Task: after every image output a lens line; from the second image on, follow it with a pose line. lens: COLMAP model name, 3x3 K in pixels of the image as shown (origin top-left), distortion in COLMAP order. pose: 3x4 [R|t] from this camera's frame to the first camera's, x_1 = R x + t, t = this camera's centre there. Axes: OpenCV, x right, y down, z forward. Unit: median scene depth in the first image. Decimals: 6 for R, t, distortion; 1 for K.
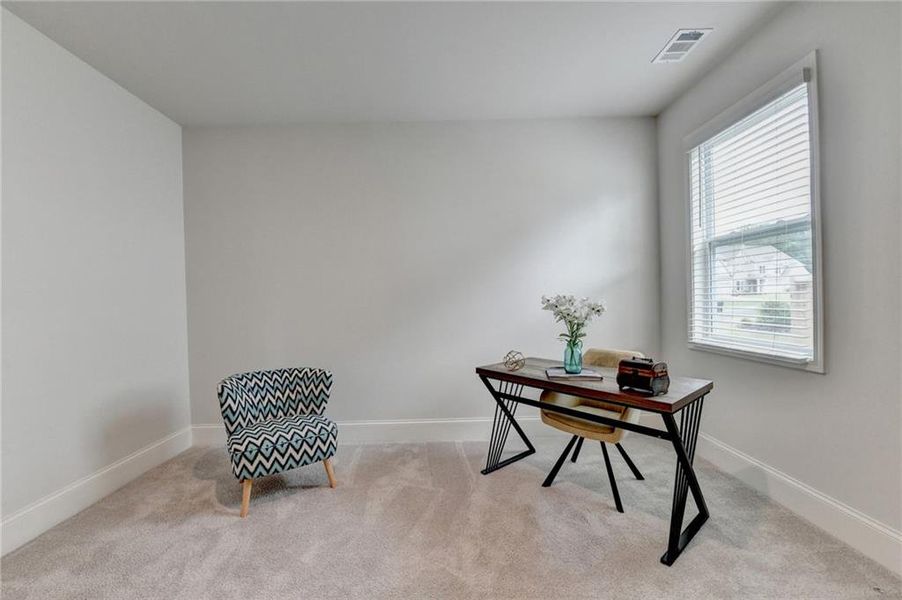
lens RADIAL K [[372.5, 0, 454.3], [0, 372.5, 302.1], [0, 0, 1]] dist [-0.011640, -0.003627]
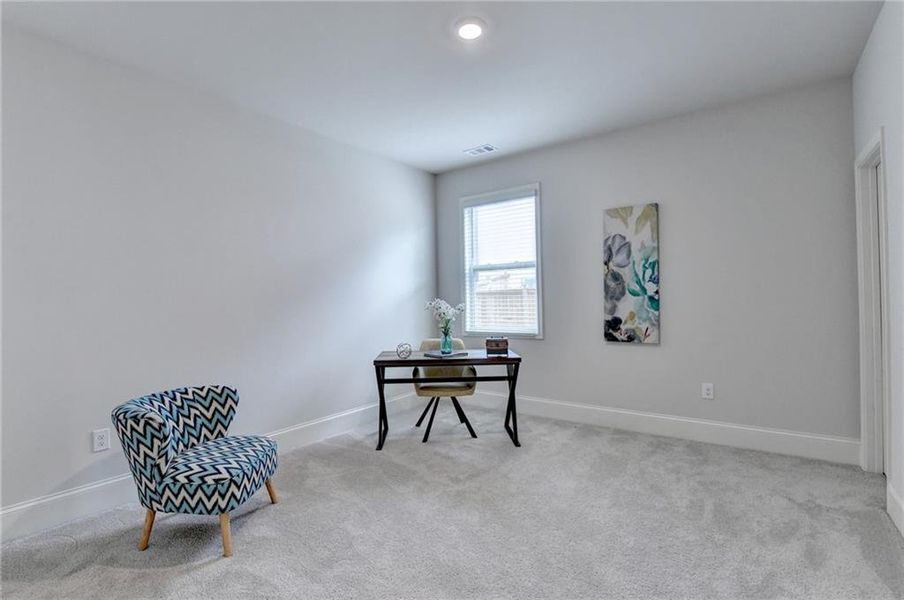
lens RADIAL K [[396.1, 0, 461.1], [0, 396.1, 296.6], [0, 0, 1]] dist [-0.009113, -0.002723]
pose [[0.609354, 0.016376, 0.792729, -0.801771], [0.013557, 0.999425, -0.031067, 0.015163], [-0.792782, 0.029678, 0.608782, 0.003082]]
